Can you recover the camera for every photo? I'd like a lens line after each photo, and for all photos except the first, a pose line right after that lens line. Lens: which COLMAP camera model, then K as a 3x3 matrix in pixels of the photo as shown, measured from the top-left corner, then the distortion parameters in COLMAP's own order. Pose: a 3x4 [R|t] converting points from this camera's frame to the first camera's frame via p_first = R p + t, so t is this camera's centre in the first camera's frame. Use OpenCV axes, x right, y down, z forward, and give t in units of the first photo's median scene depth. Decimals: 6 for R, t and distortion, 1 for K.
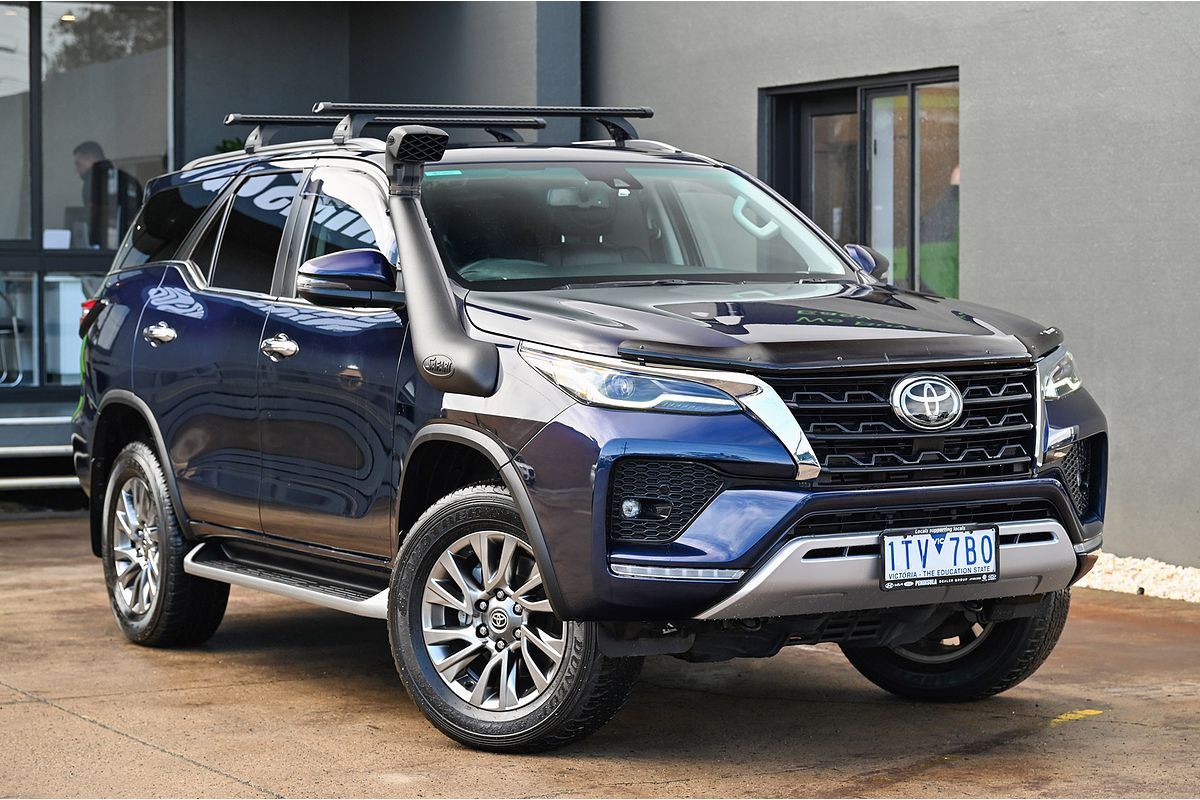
lens RADIAL K [[2717.1, 0, 605.6], [0, 2717.1, 401.0], [0, 0, 1]] dist [0.199366, 0.000000]
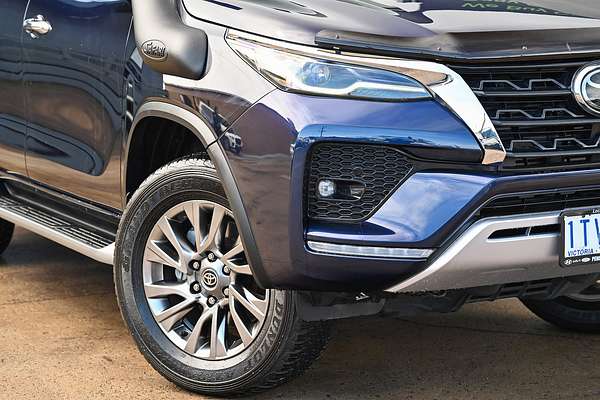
lens RADIAL K [[1581.4, 0, 297.2], [0, 1581.4, 195.9], [0, 0, 1]] dist [0.028751, 0.000000]
pose [[0.999749, 0.002996, -0.022207, 0.011531], [-0.000666, 0.994557, 0.104194, -0.022226], [0.022398, -0.104153, 0.994309, 0.377553]]
